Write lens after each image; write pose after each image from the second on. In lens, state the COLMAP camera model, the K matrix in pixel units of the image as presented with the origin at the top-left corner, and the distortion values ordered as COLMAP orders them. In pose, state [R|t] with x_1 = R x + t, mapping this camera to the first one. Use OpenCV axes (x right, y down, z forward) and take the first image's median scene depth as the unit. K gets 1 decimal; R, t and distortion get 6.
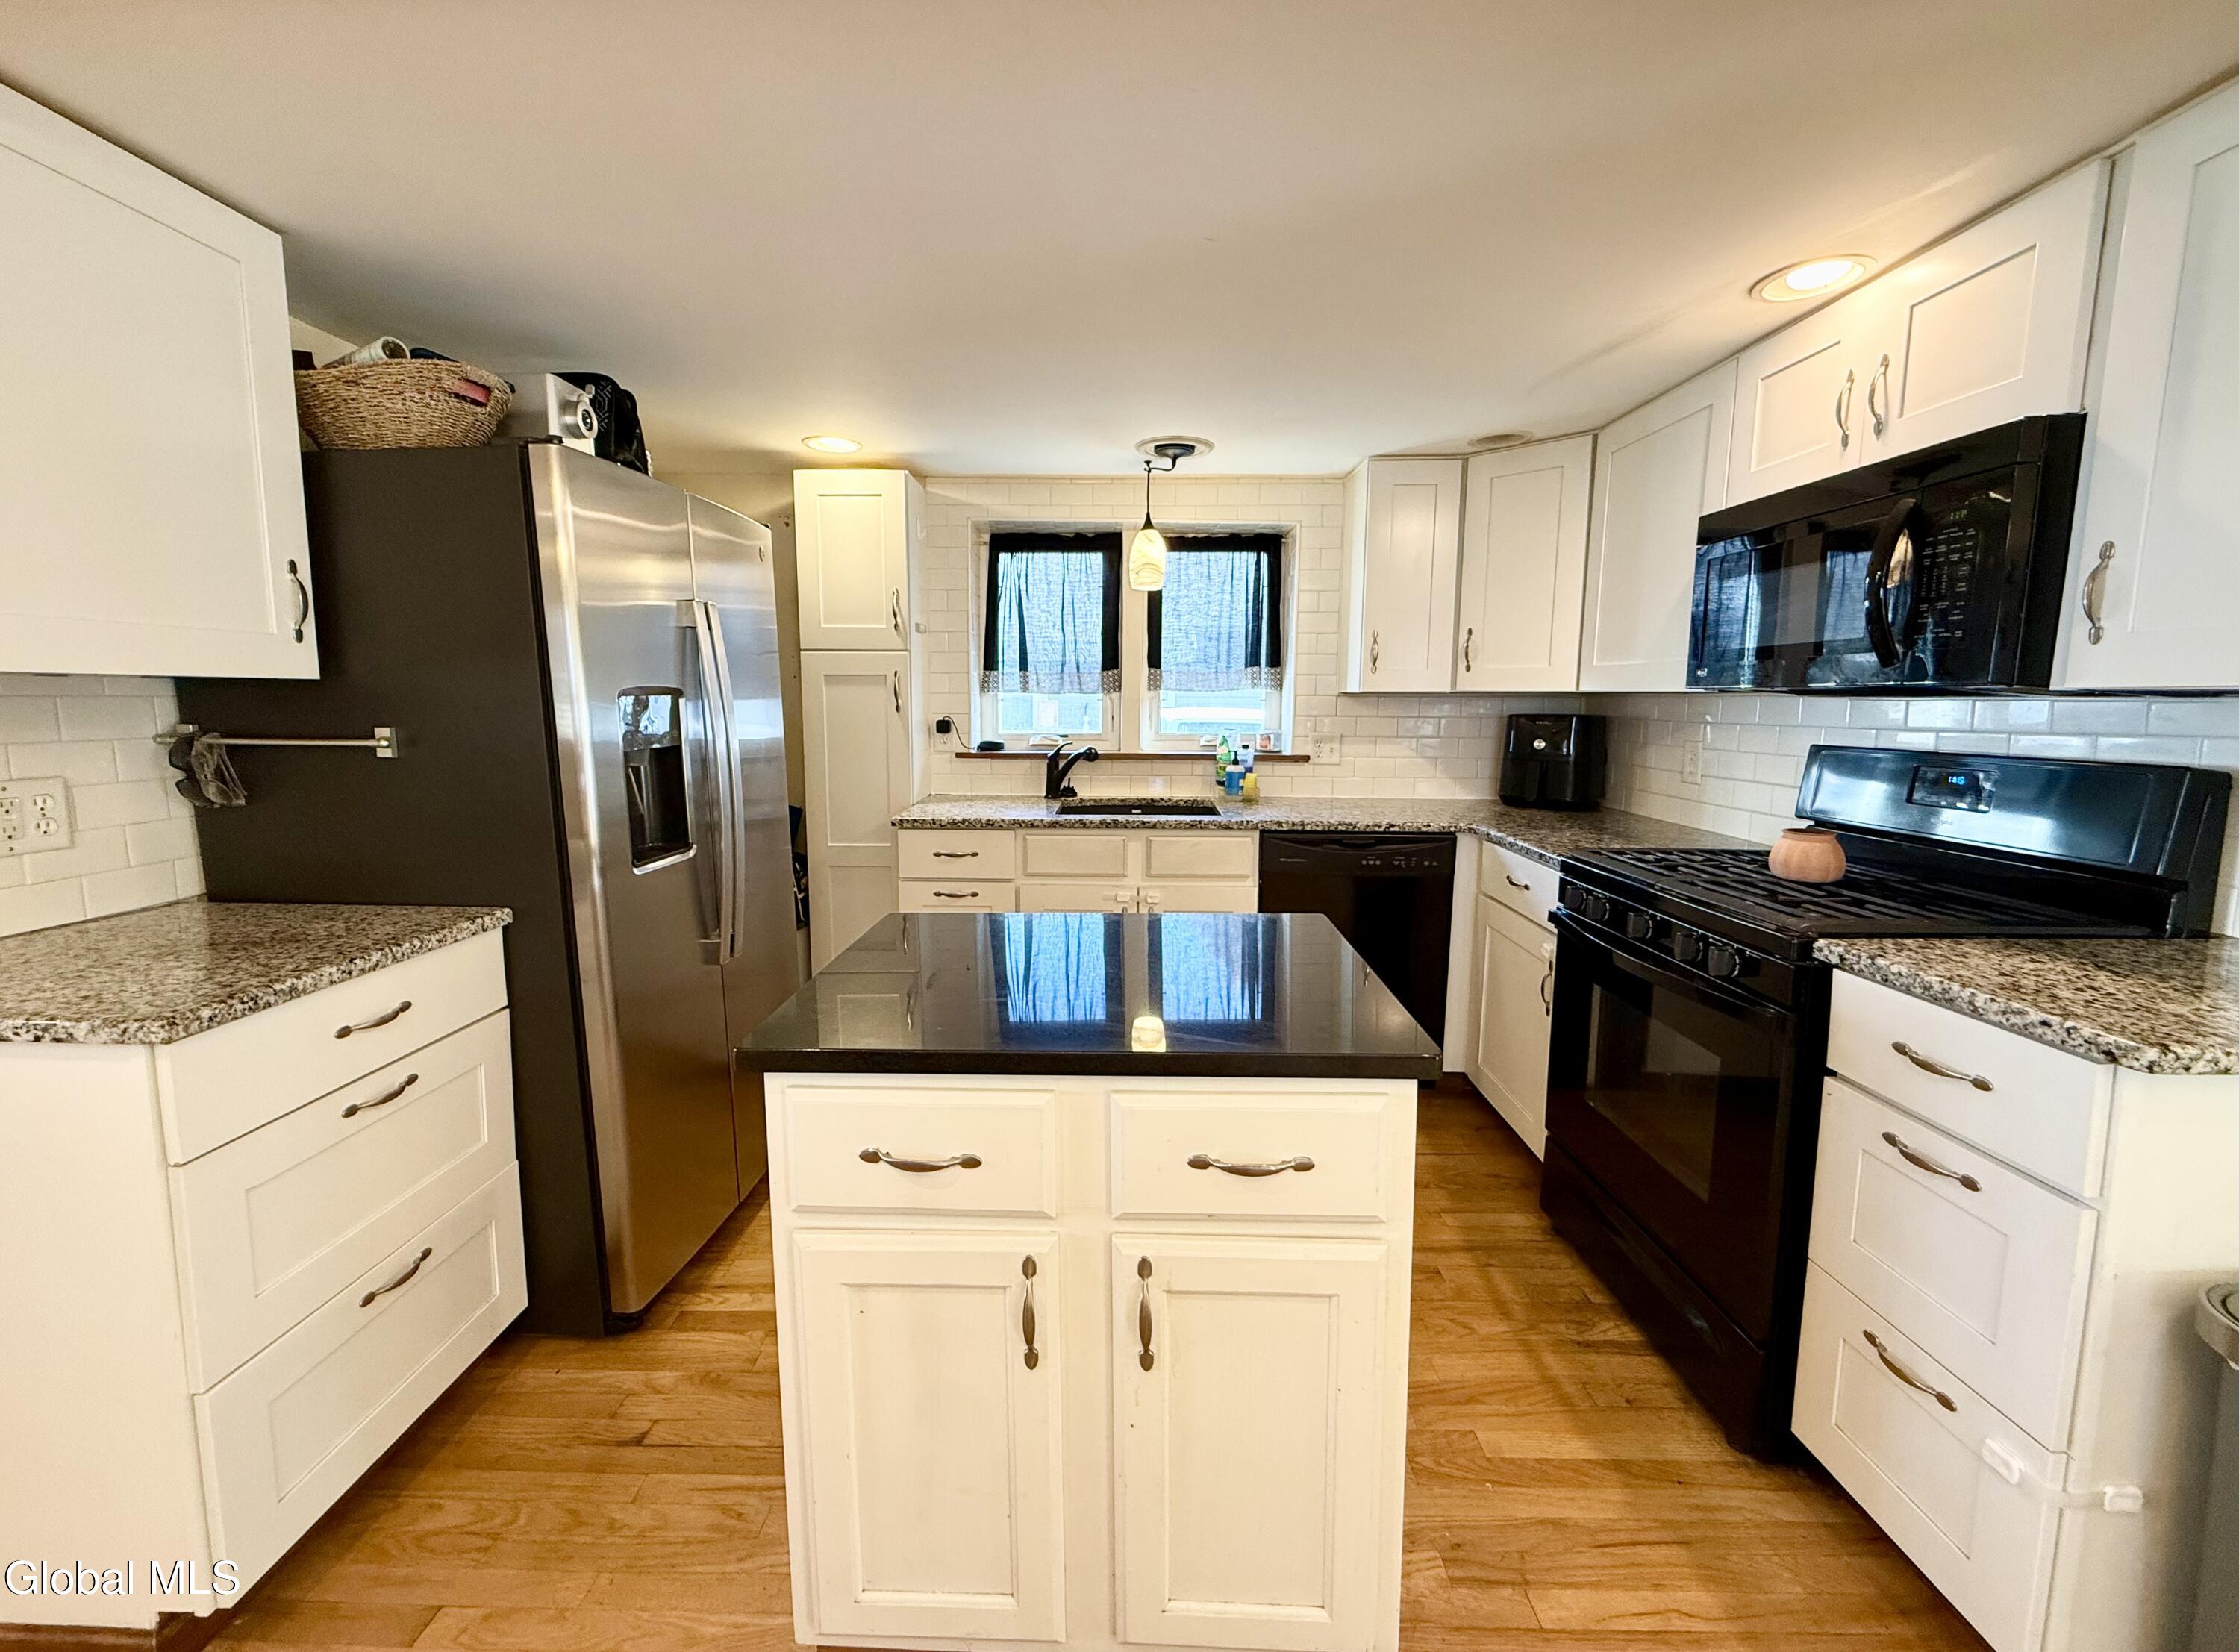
lens RADIAL K [[894.2, 0, 1094.2], [0, 894.2, 806.2], [0, 0, 1]] dist [-0.000327, -0.000275]
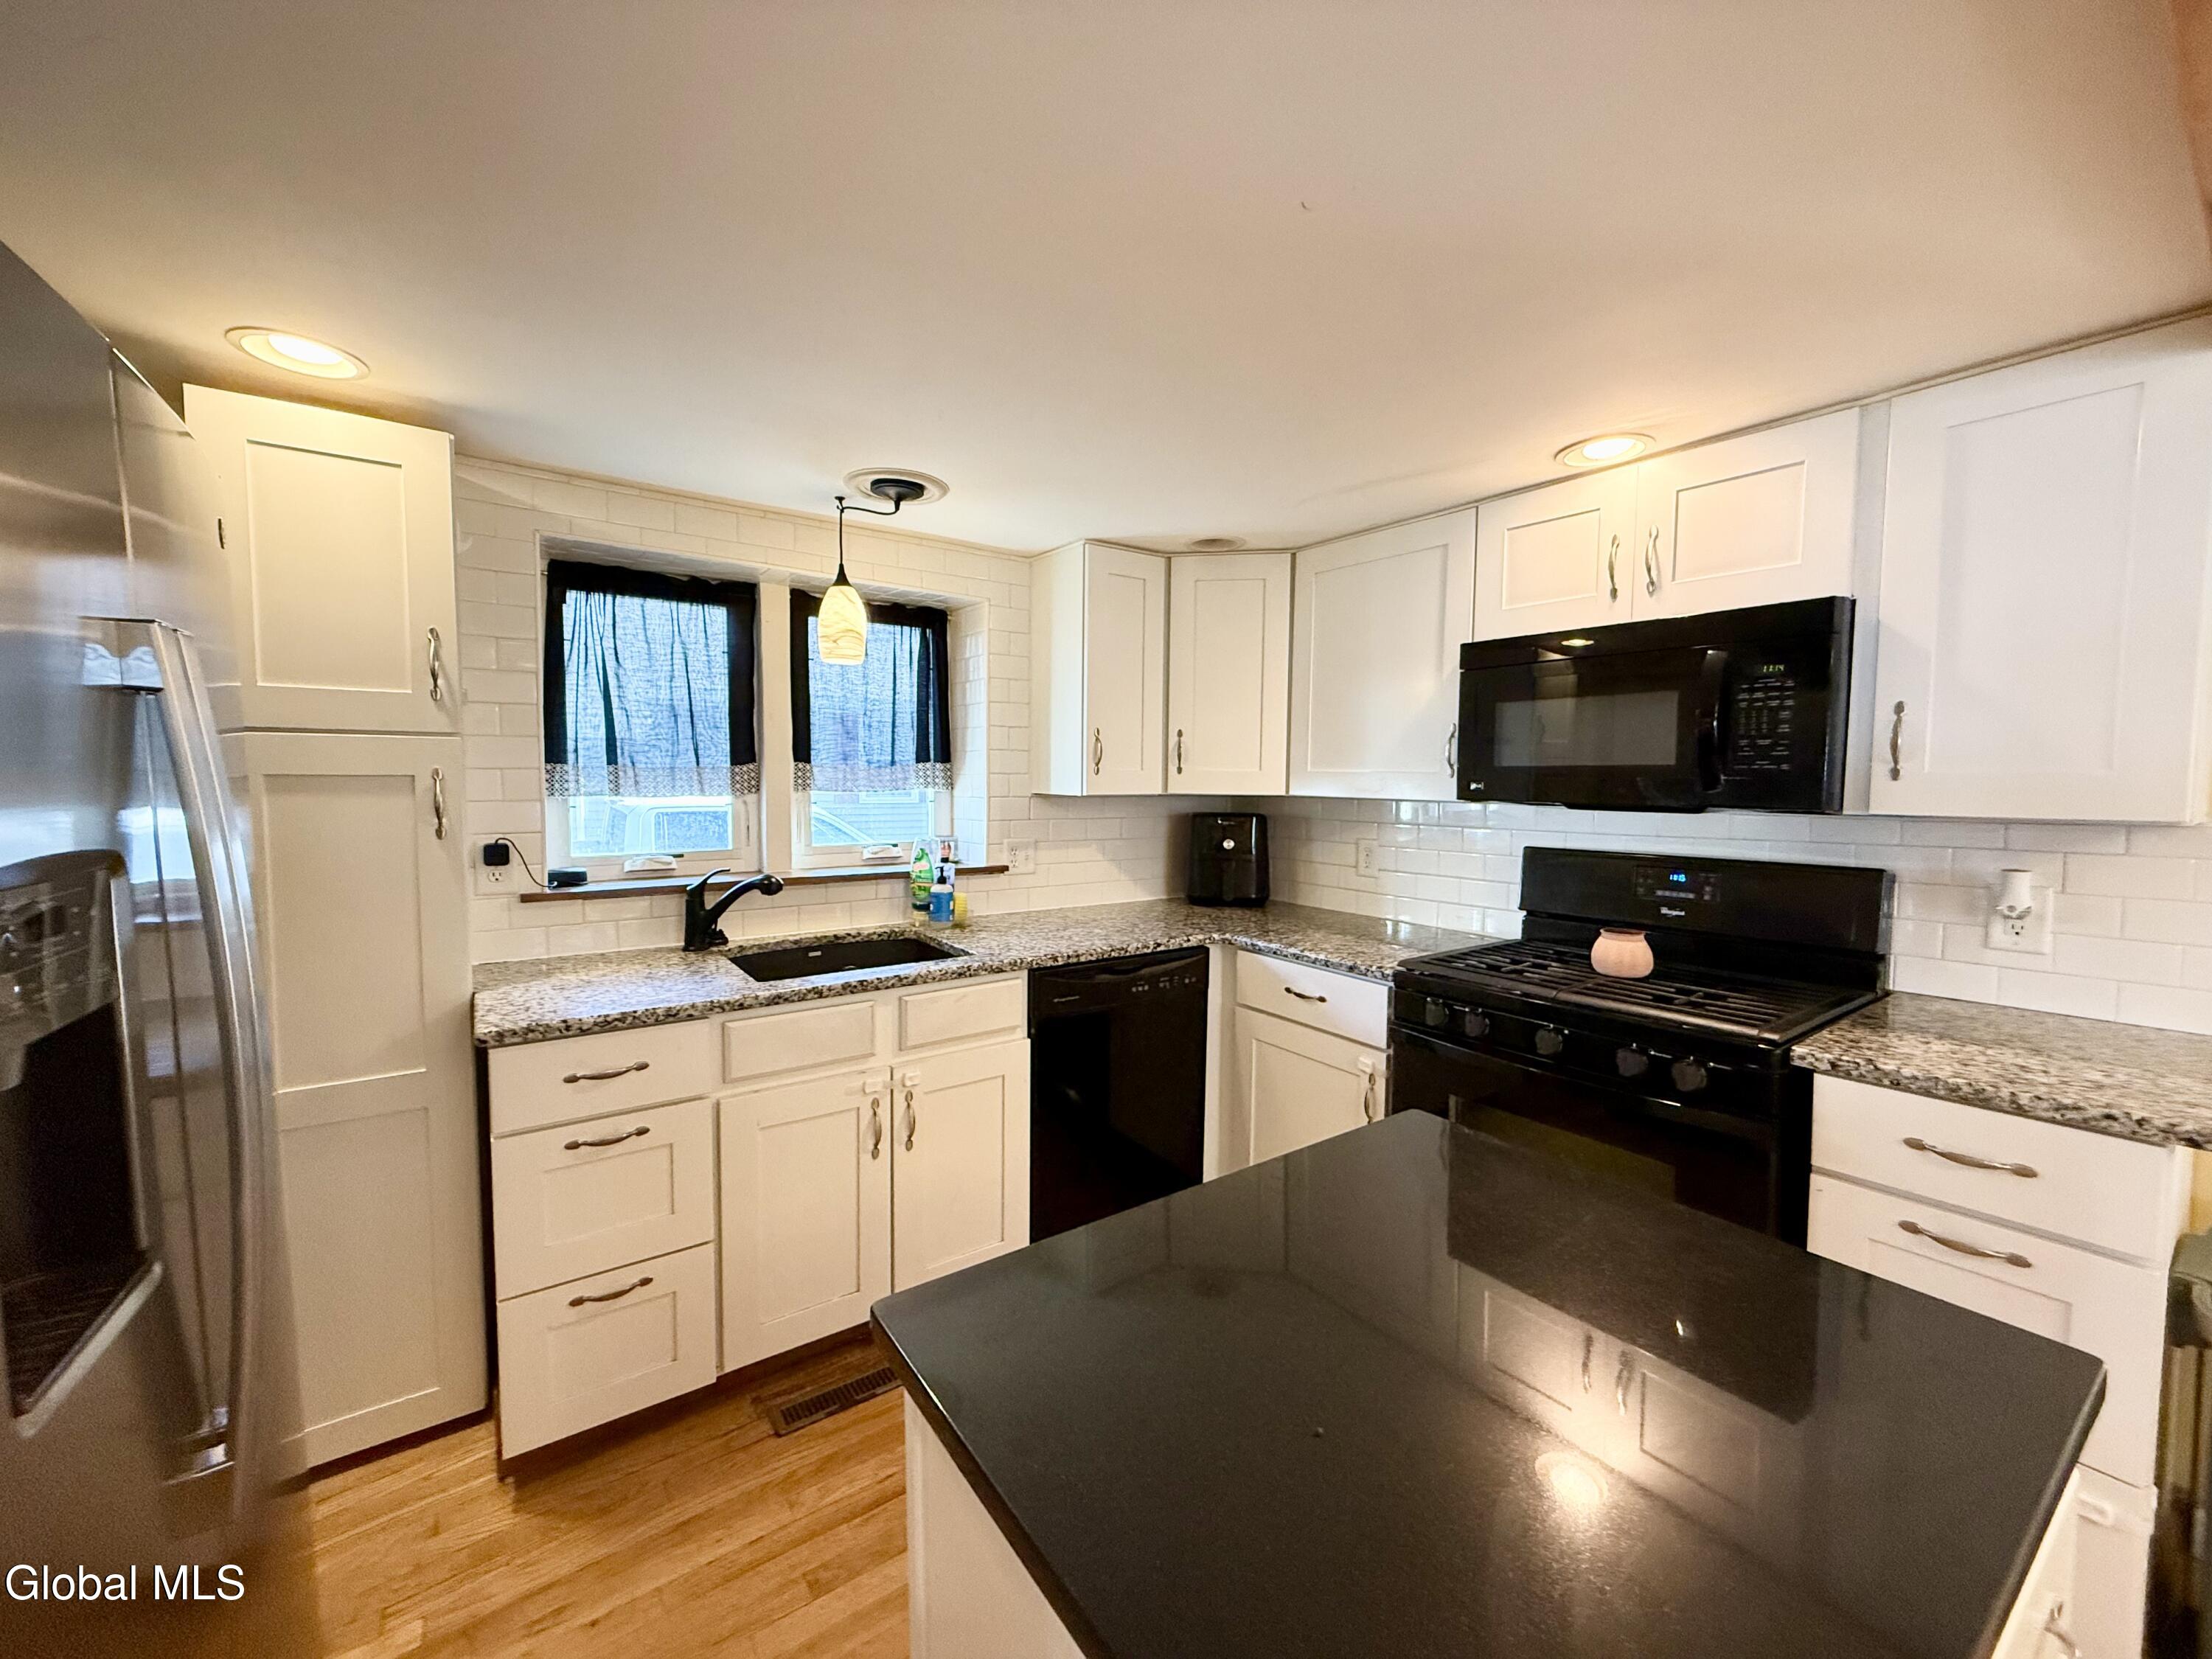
lens RADIAL K [[876.8, 0, 1097.1], [0, 876.8, 830.0], [0, 0, 1]] dist [0.000325, 0.000172]
pose [[0.796929, -0.036249, 0.602985, -0.242913], [0.070290, 0.996982, -0.032964, -0.067783], [-0.599970, 0.068654, 0.797072, 0.313360]]
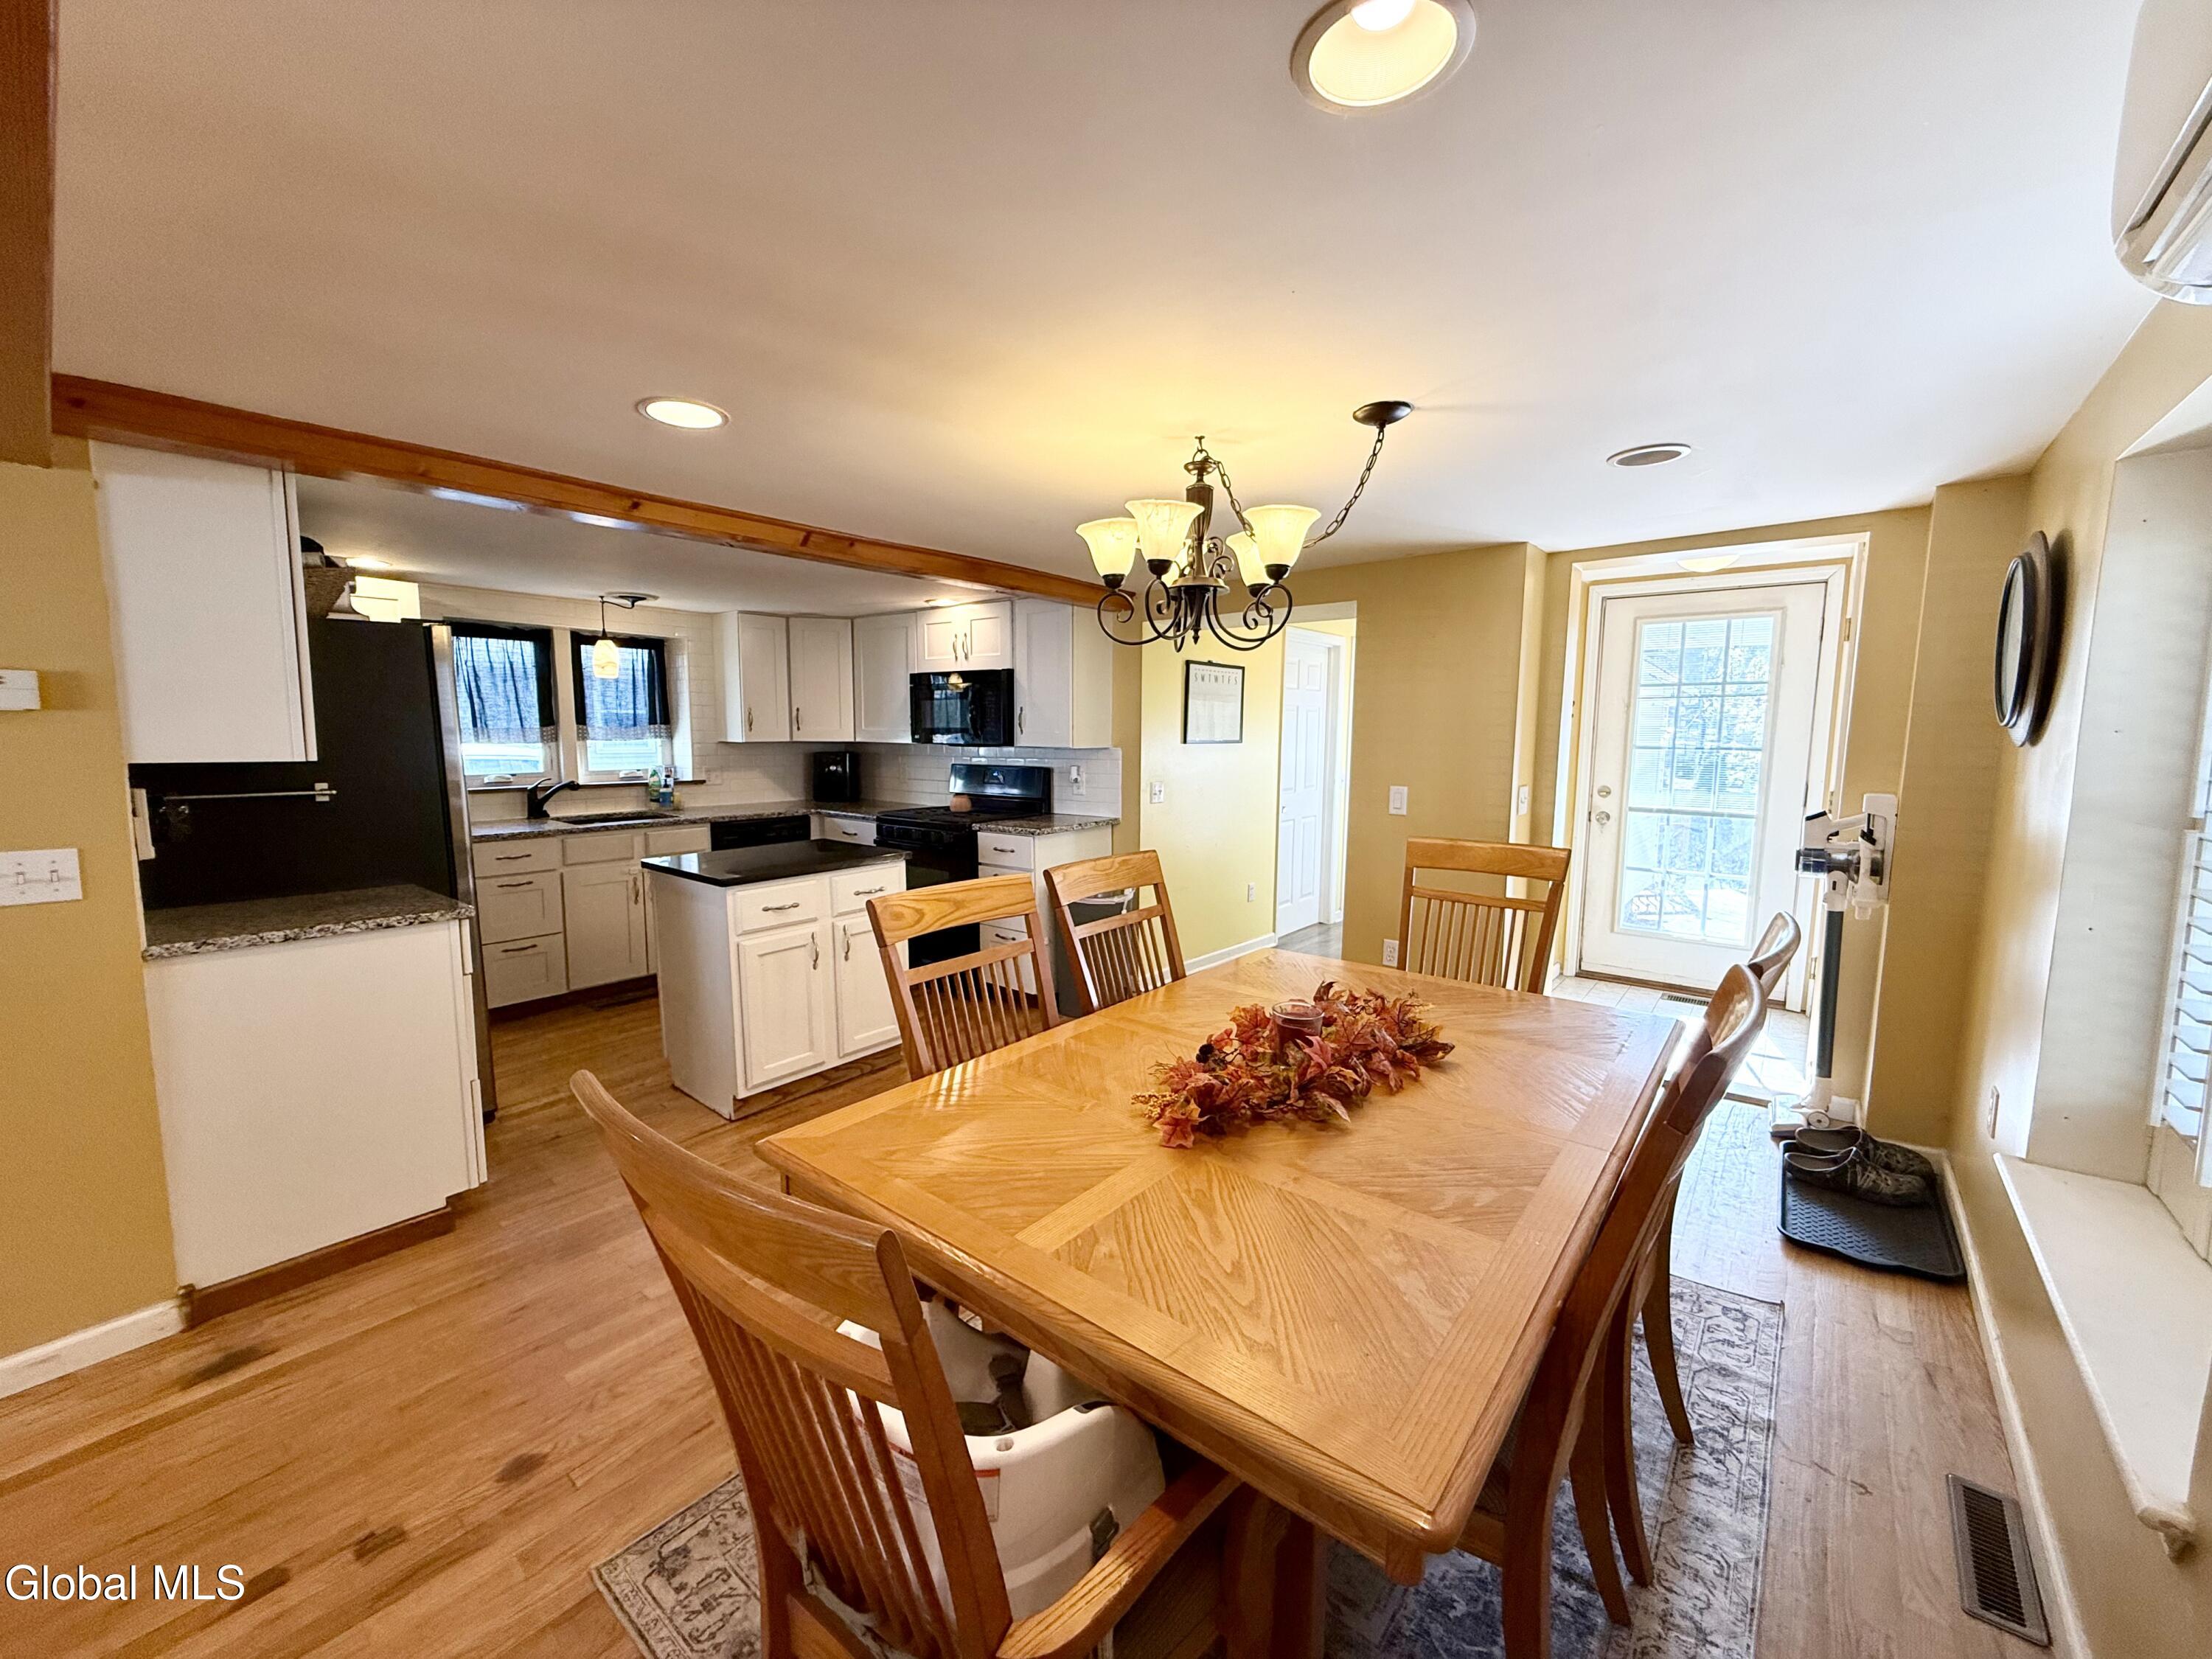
lens RADIAL K [[876.5, 0, 1094.6], [0, 876.5, 829.3], [0, 0, 1]] dist [-0.000072, 0.000364]
pose [[0.614820, -0.092102, 0.783271, -0.694528], [0.092684, 0.994713, 0.044214, 0.033387], [-0.783202, 0.045413, 0.620106, -0.648977]]
